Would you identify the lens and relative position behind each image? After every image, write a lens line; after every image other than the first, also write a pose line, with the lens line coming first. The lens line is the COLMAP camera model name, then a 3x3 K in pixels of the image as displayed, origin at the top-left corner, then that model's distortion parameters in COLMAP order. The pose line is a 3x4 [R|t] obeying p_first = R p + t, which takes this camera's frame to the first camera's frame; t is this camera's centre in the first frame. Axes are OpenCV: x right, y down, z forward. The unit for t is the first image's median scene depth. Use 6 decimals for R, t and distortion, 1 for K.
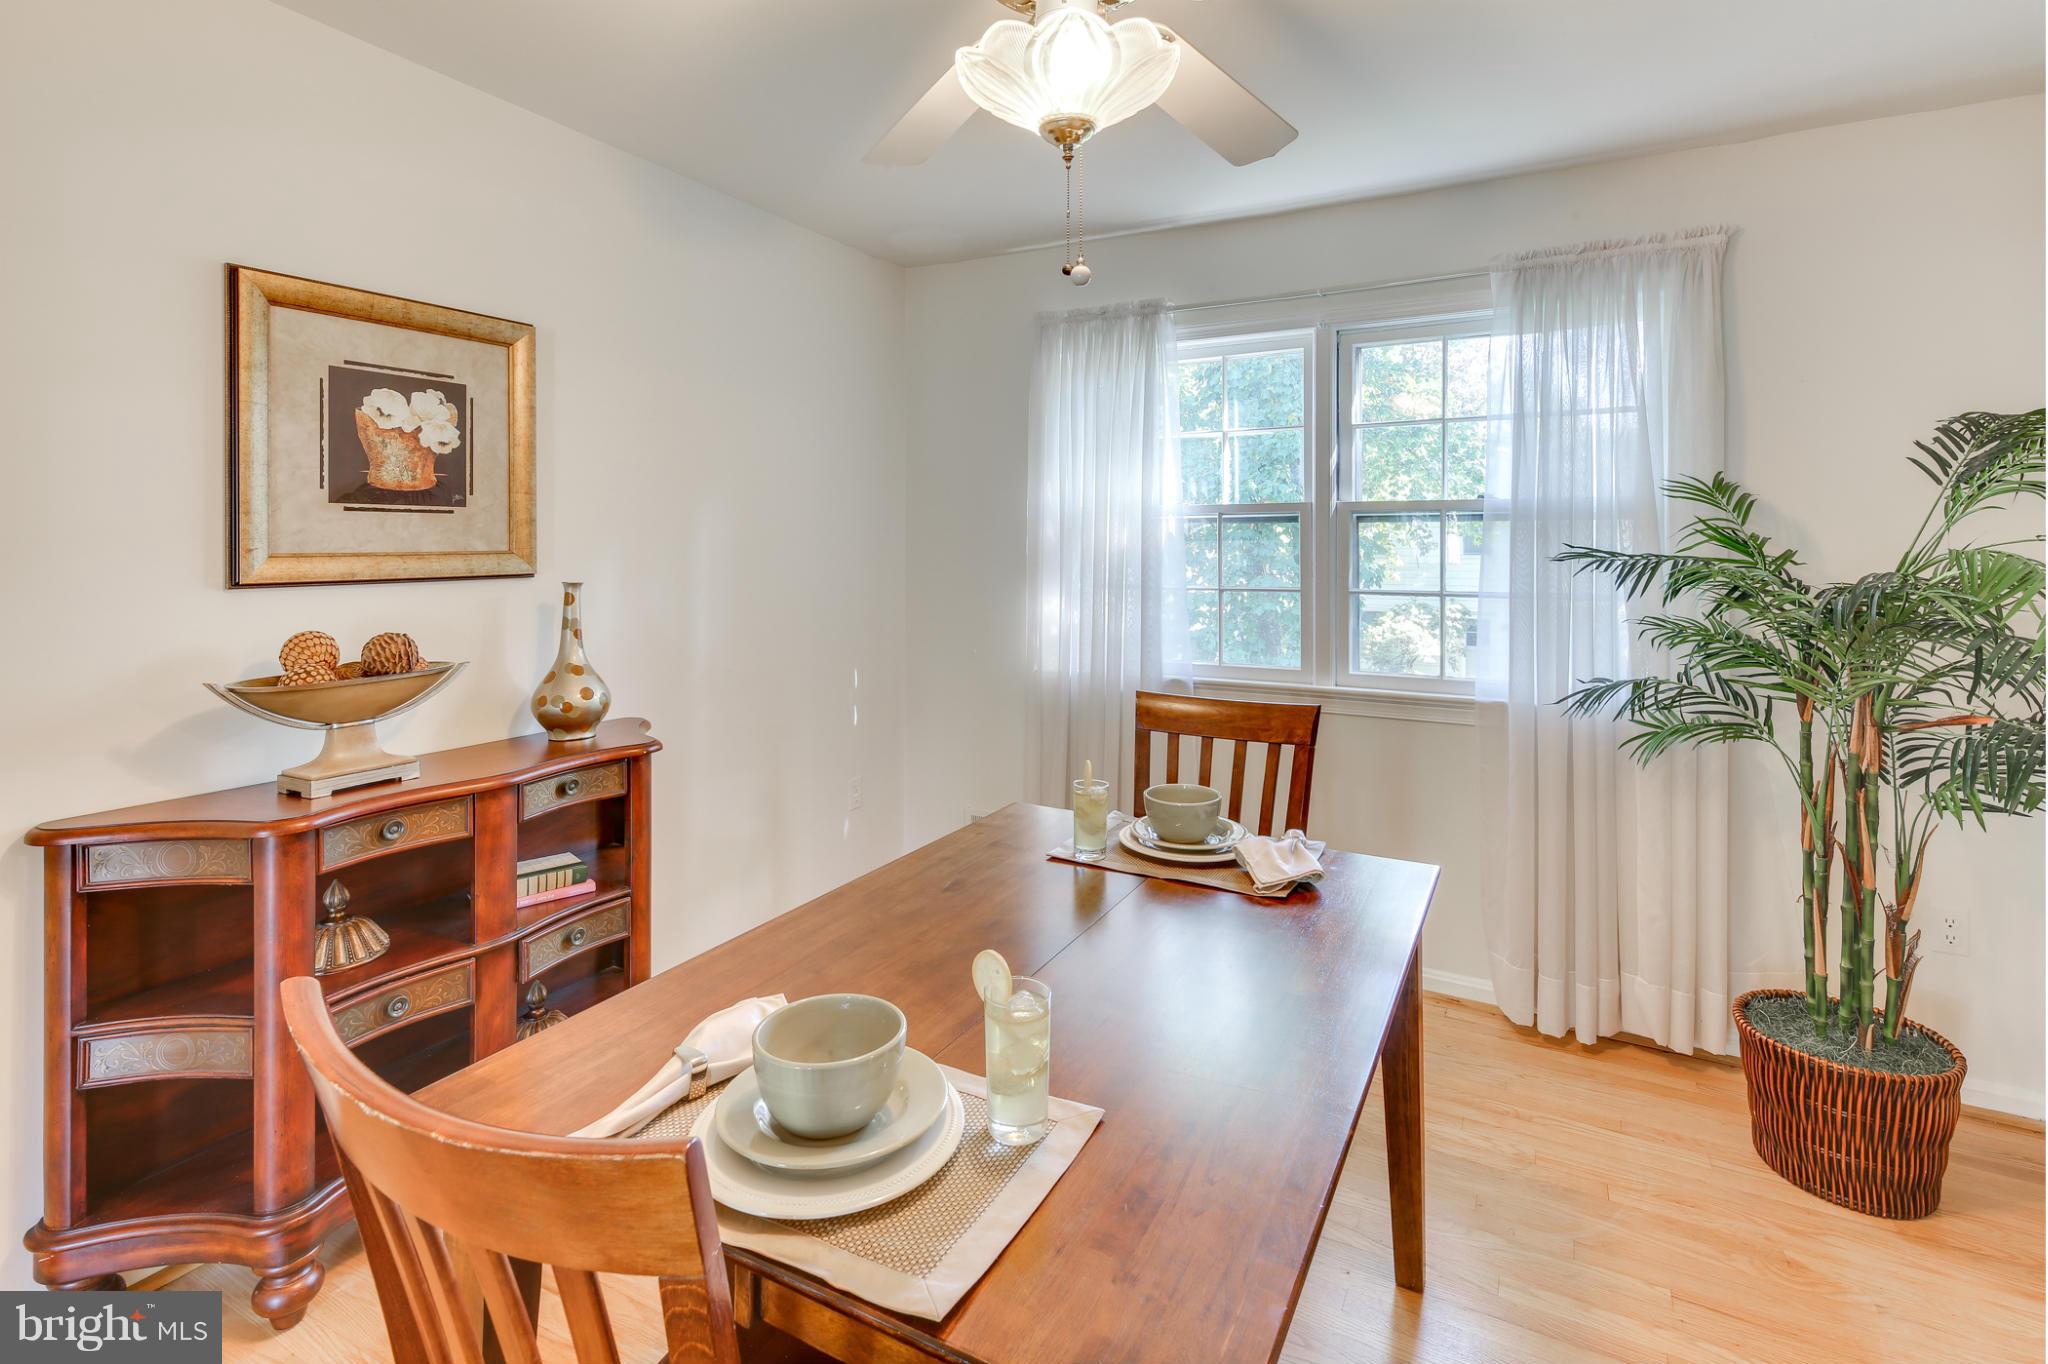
lens RADIAL K [[960.0, 0, 1023.6], [0, 960.0, 542.7], [0, 0, 1]] dist [0.020420, -0.000172]
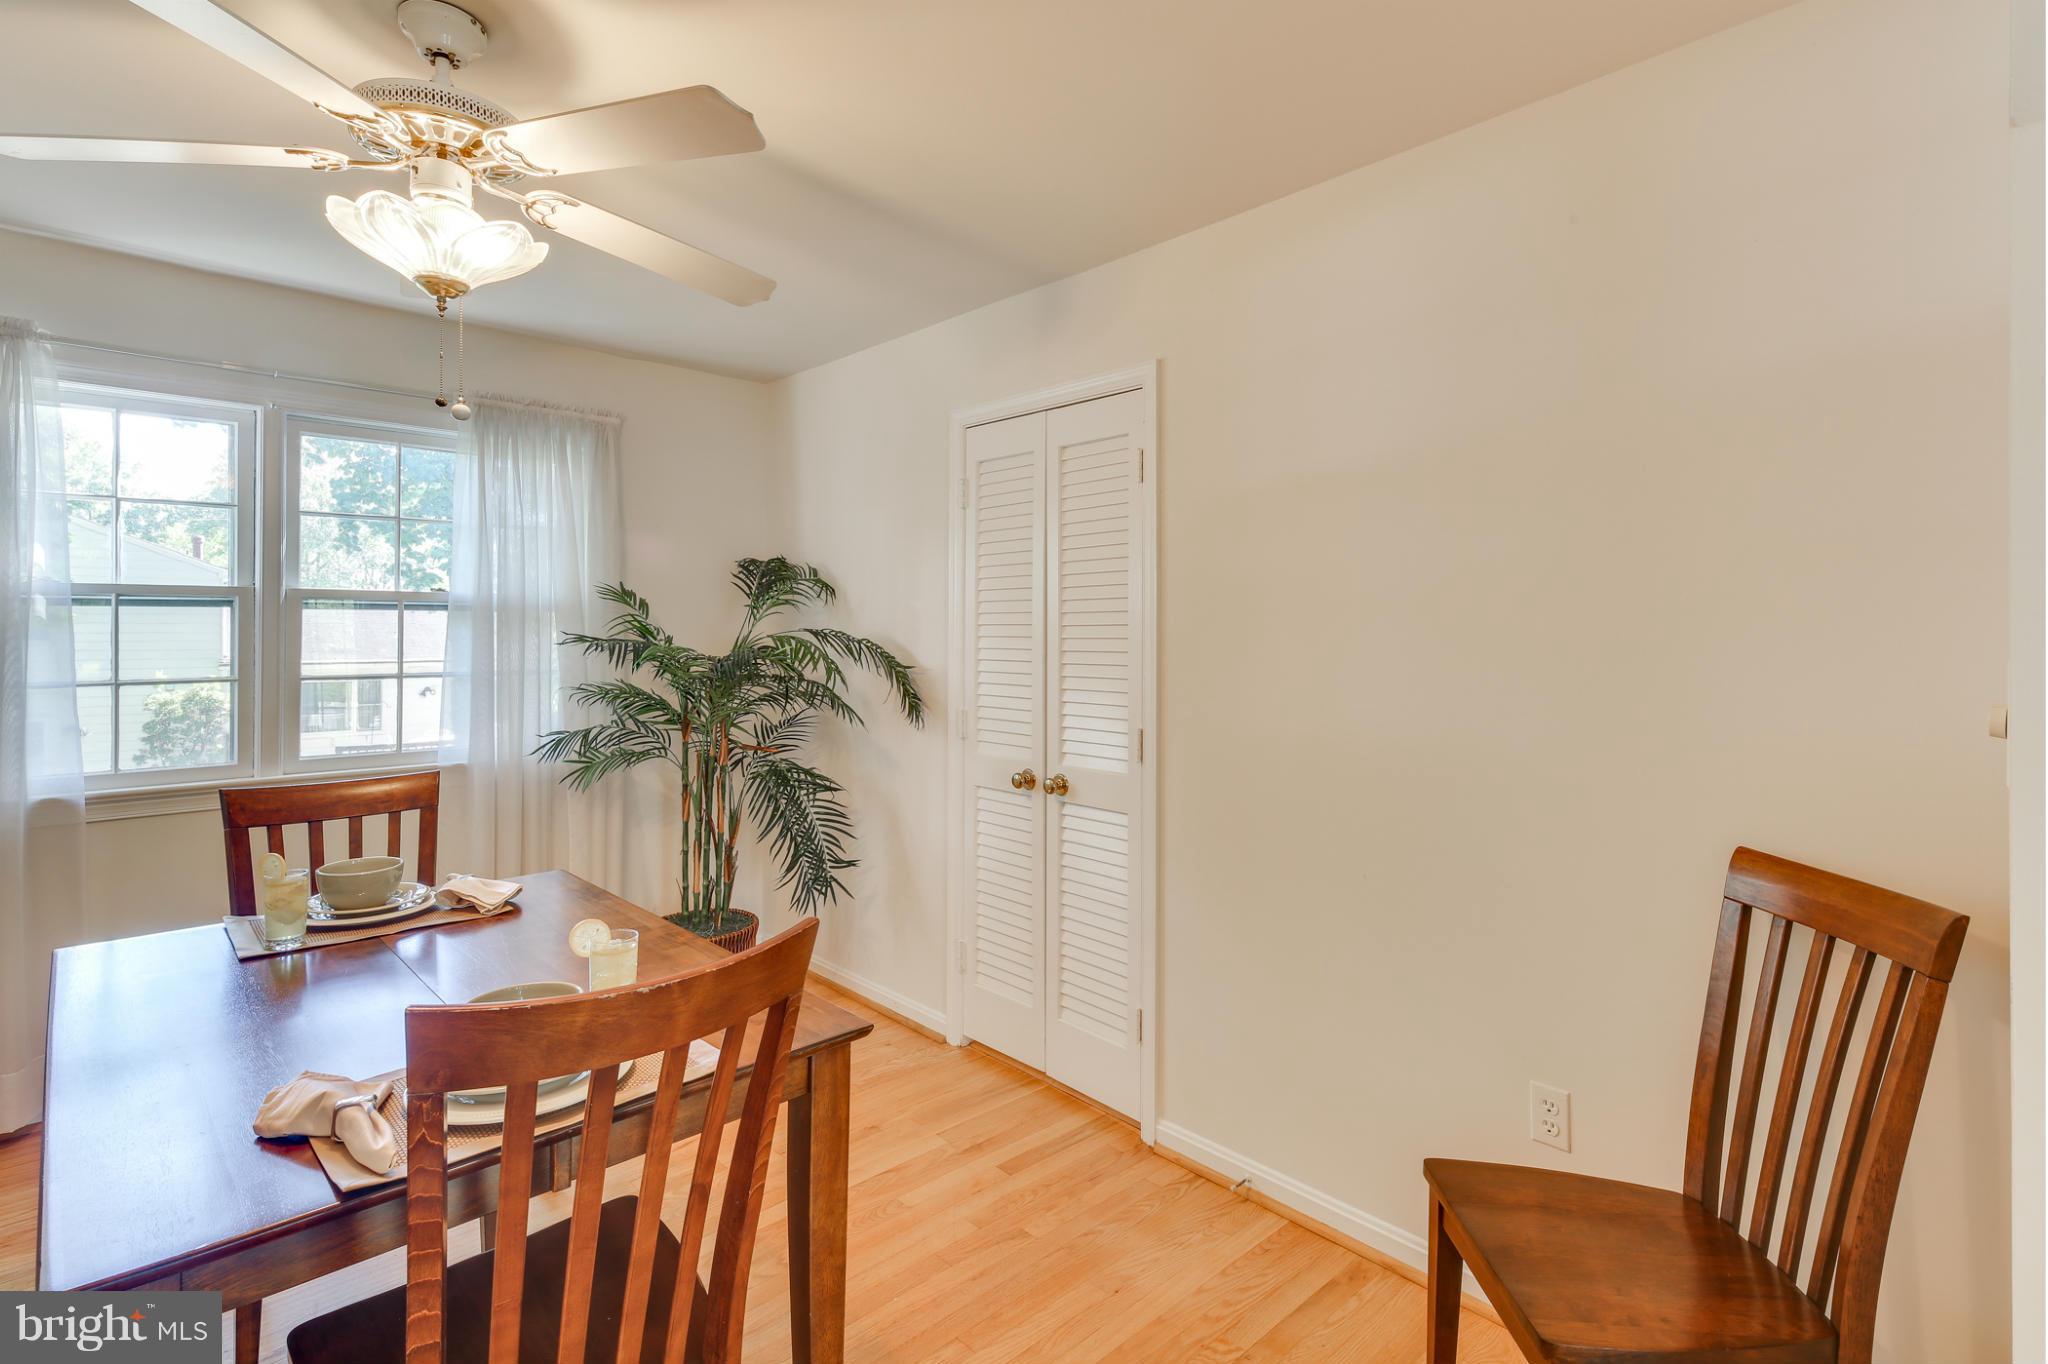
lens RADIAL K [[997.6, 0, 1025.5], [0, 997.6, 631.3], [0, 0, 1]] dist [0.015452, -0.001952]
pose [[0.304646, -0.001320, 0.952465, -0.564203], [-0.000055, 0.999999, 0.001404, -0.001525], [-0.952466, -0.000480, 0.304646, -0.039657]]
